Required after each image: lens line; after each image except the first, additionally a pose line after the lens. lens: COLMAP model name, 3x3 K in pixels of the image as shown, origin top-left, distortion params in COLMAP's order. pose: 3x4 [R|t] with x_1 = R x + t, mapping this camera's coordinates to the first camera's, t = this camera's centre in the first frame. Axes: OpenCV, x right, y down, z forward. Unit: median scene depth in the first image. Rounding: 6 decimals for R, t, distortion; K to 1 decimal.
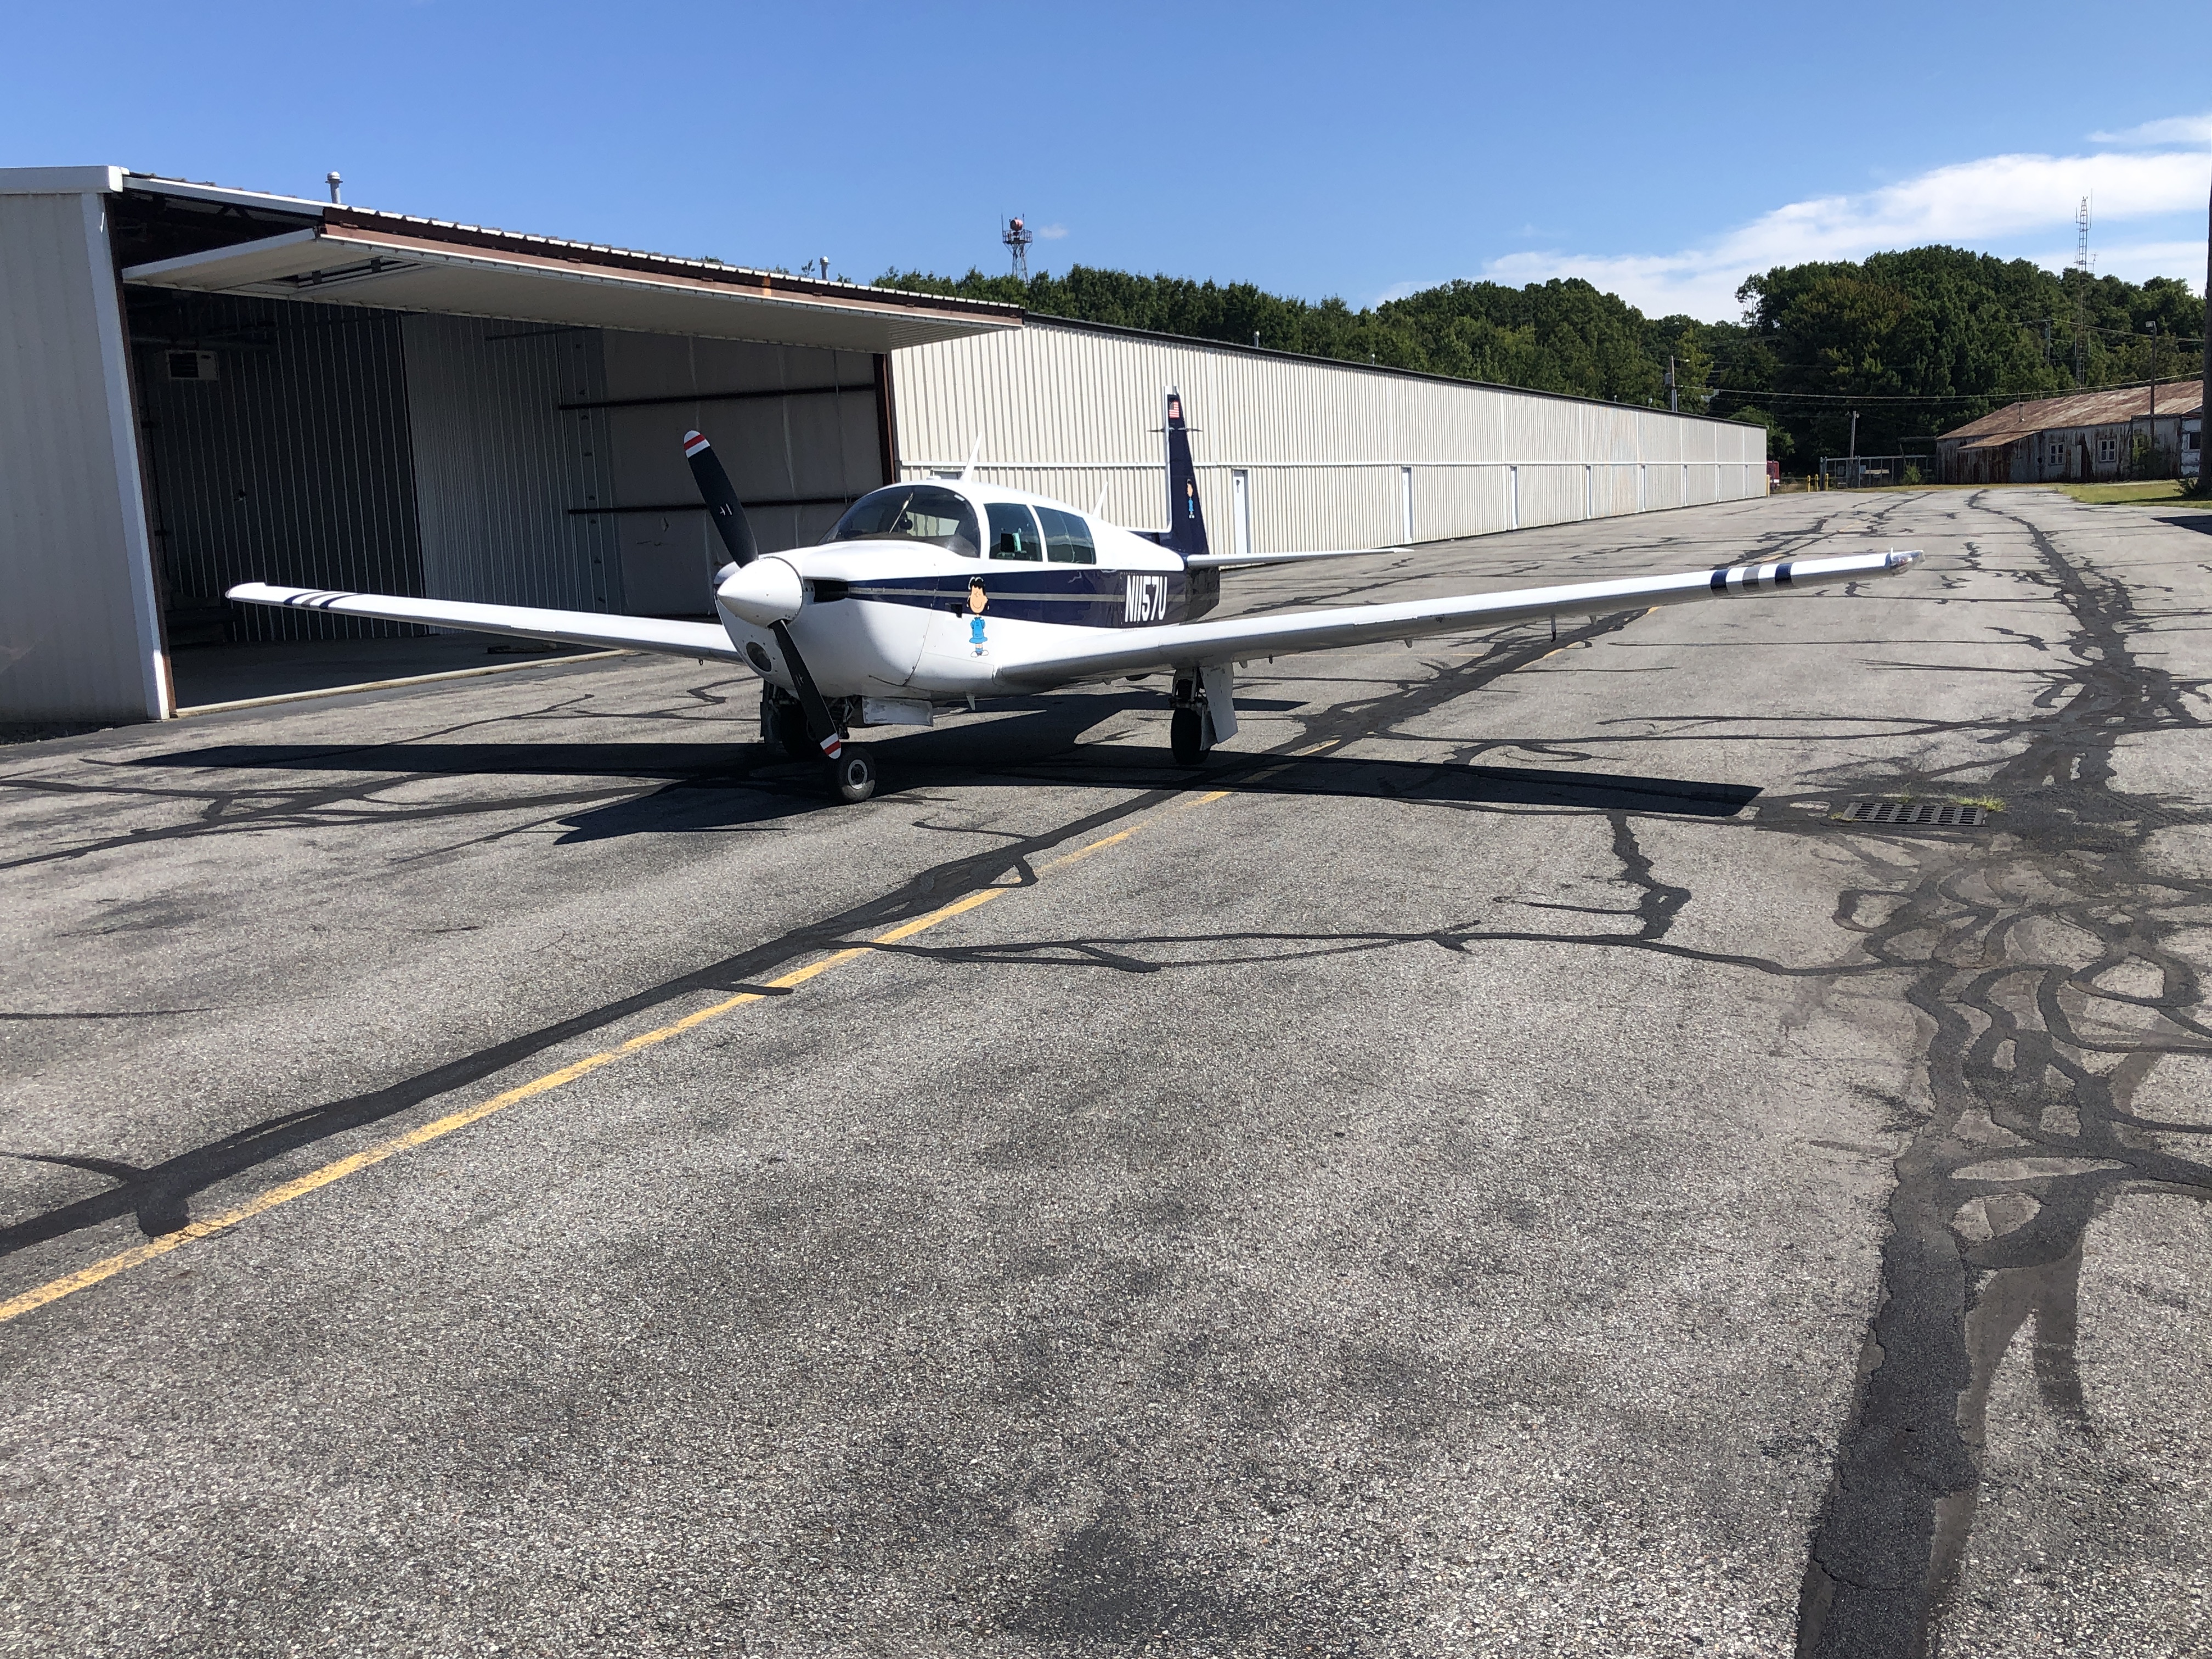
lens RADIAL K [[2094.1, 0, 1106.6], [0, 2094.1, 843.4], [0, 0, 1]] dist [0.028985, 0.000000]
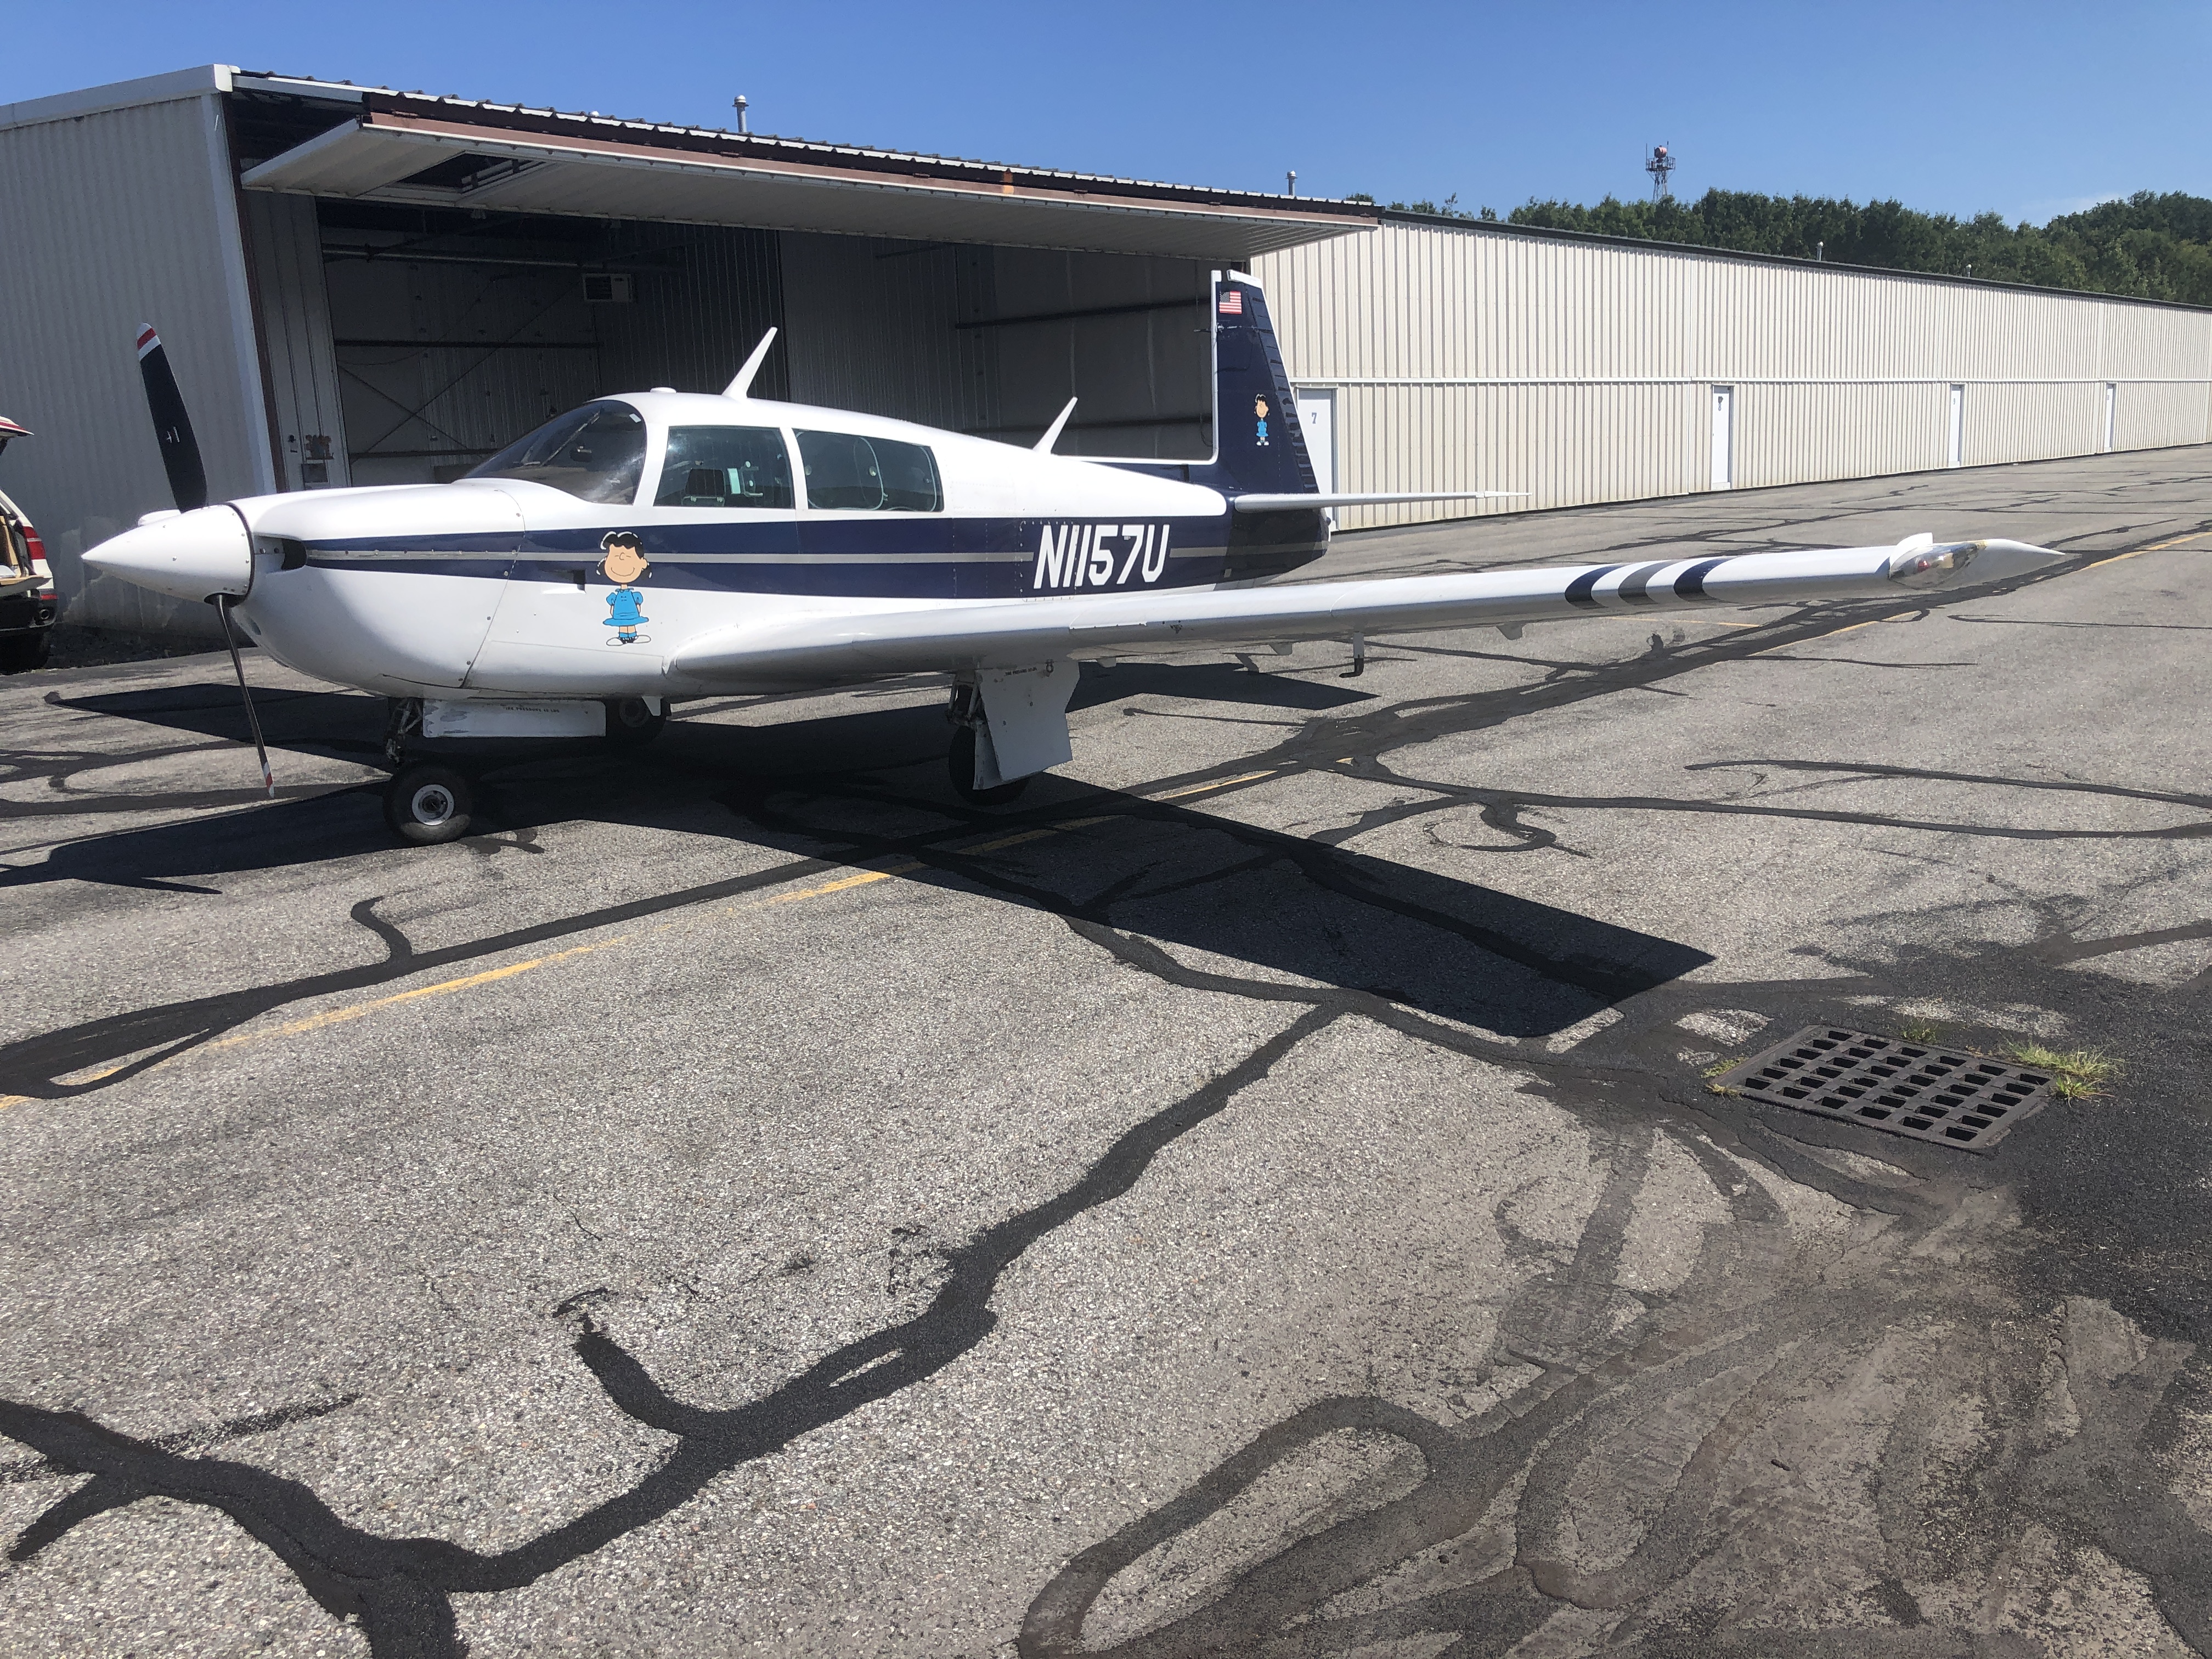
lens RADIAL K [[1835.5, 0, 1132.4], [0, 1835.5, 823.1], [0, 0, 1]] dist [0.037519, -0.055402]
pose [[0.946350, 0.074070, -0.314540, 0.263119], [-0.056816, 0.996351, 0.063685, -0.069236], [0.318110, -0.042398, 0.947105, 0.407590]]
